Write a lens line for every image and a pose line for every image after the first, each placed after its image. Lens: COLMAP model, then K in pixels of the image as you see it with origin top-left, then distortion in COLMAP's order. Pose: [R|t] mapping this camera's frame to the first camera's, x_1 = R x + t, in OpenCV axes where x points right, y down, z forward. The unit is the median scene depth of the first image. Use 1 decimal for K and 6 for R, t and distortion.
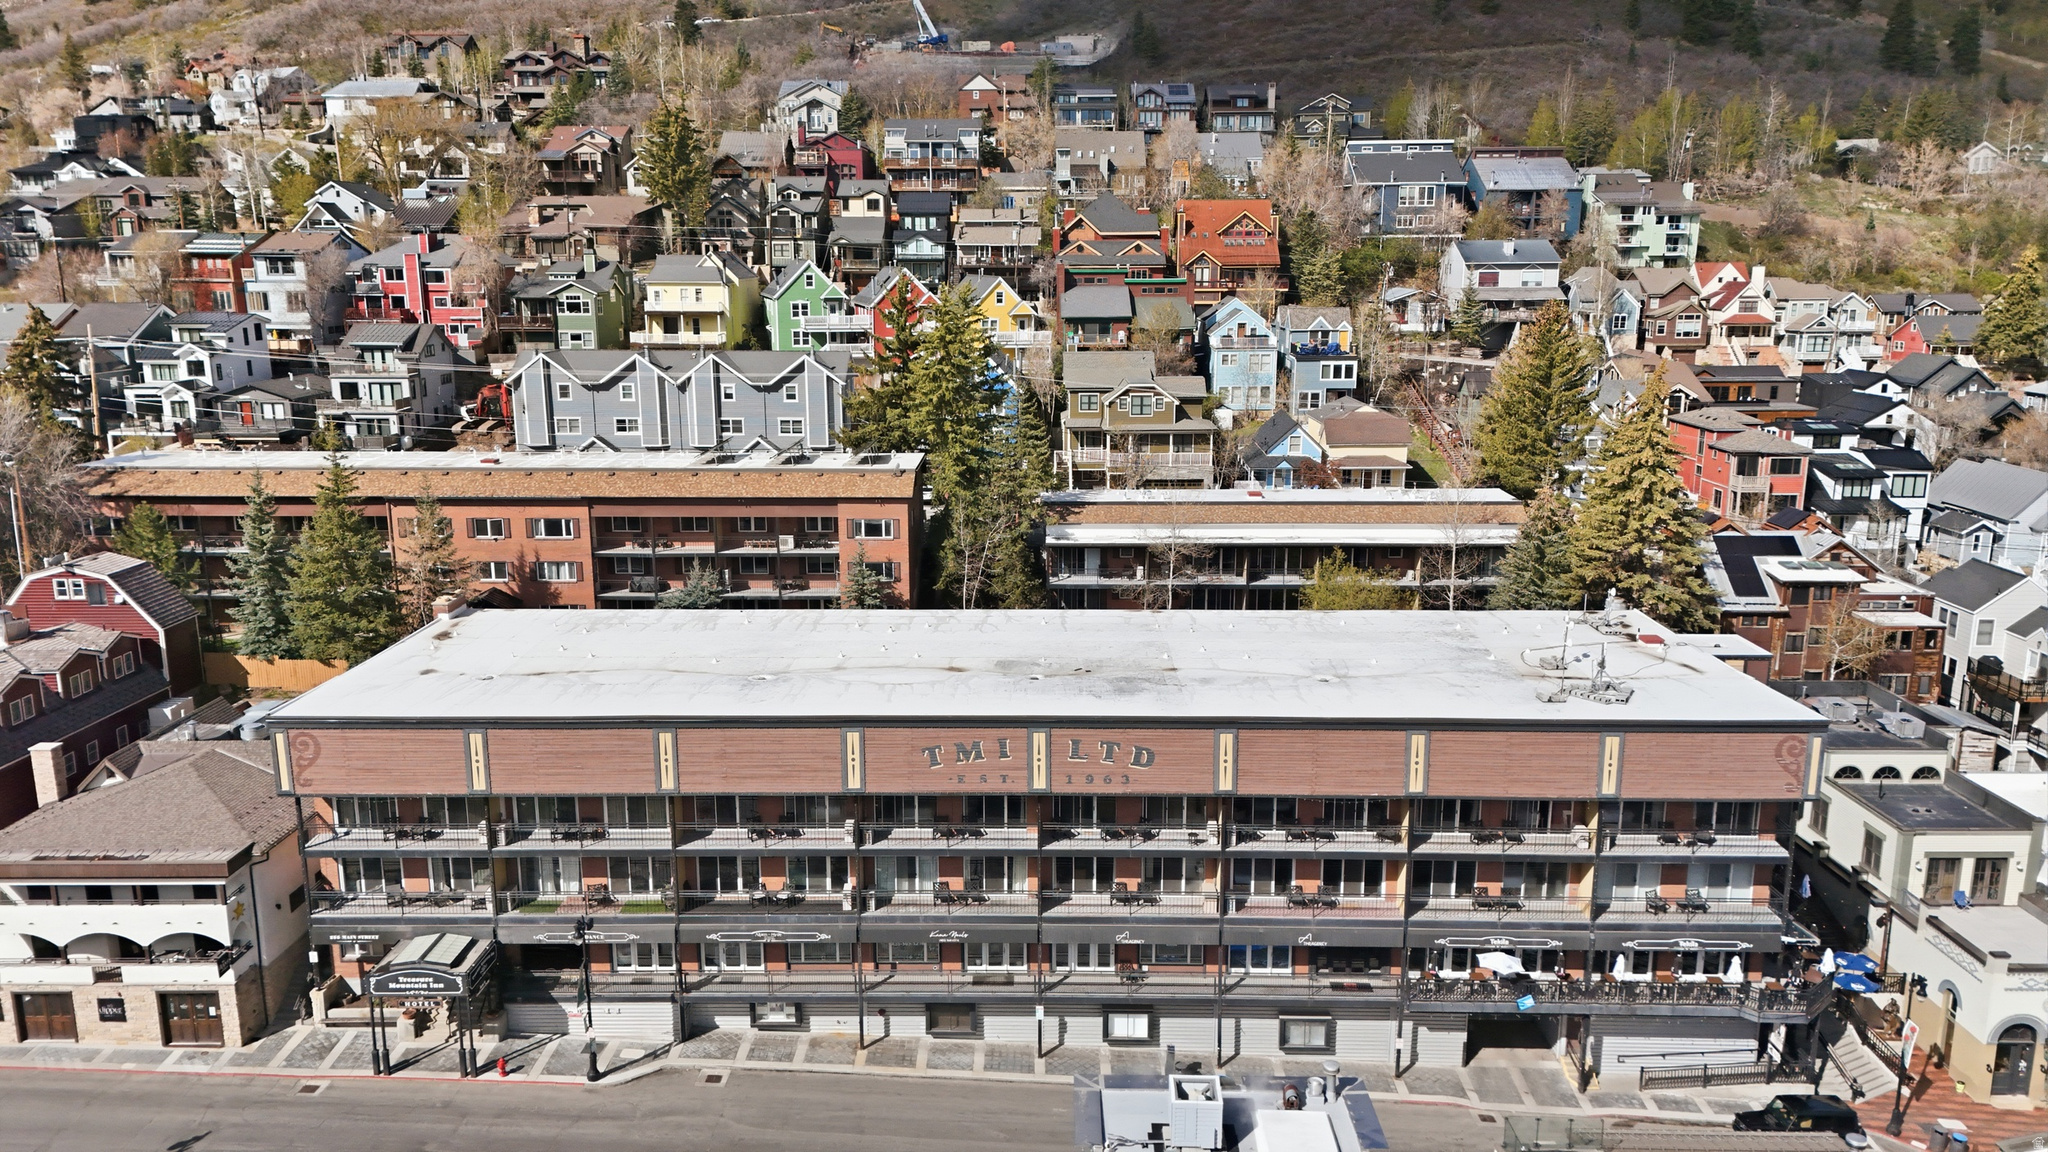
lens RADIAL K [[1497.8, 0, 1024.0], [0, 1497.8, 576.0], [0, 0, 1]] dist [0.013741, 0.003983]
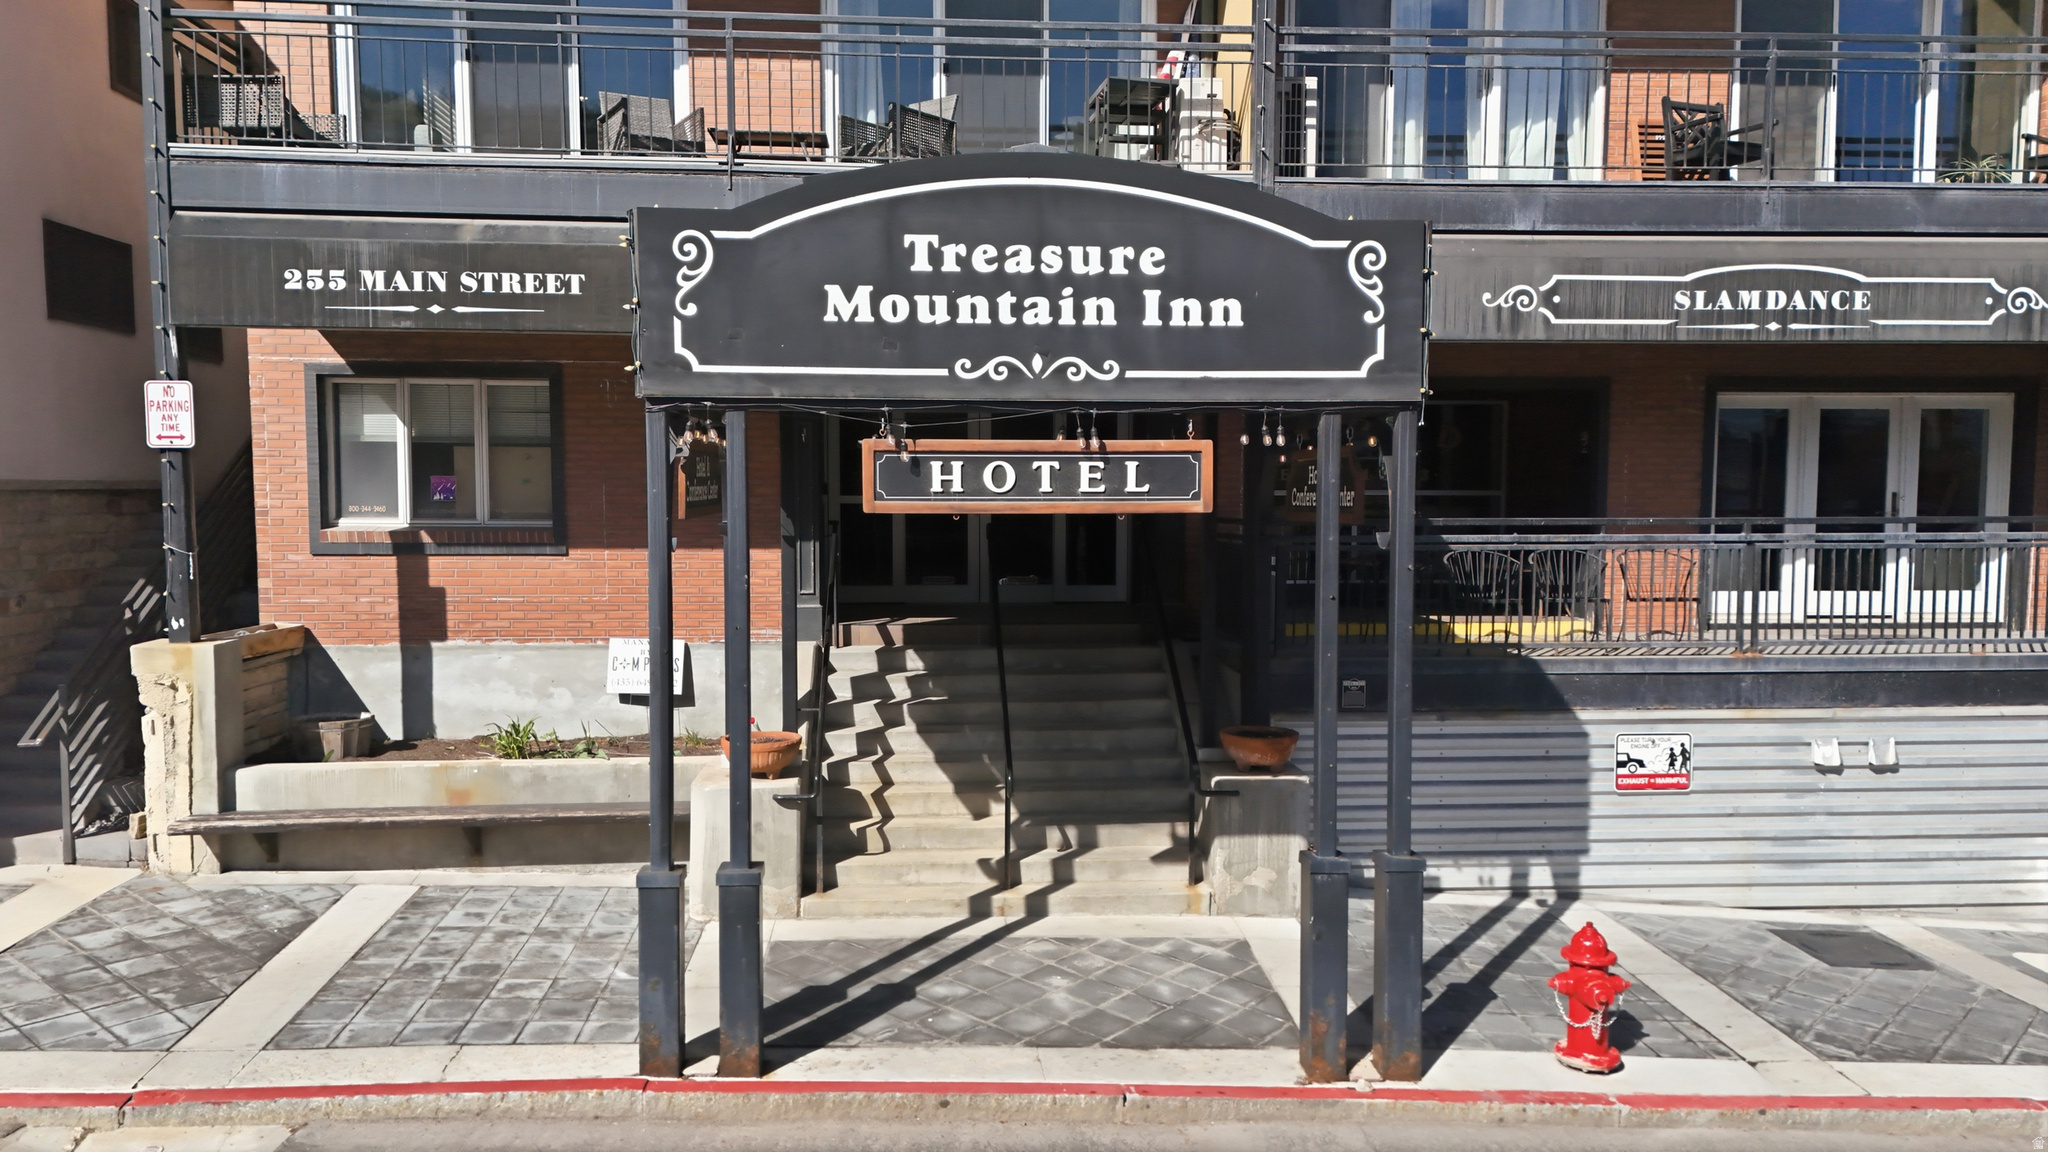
lens RADIAL K [[1497.8, 0, 1024.0], [0, 1497.8, 576.0], [0, 0, 1]] dist [0.013741, 0.003983]
pose [[0.994027, -0.006845, 0.108917, -0.393917], [0.021605, 0.990620, -0.134925, 0.293236], [-0.106972, 0.136472, 0.984851, 0.824150]]
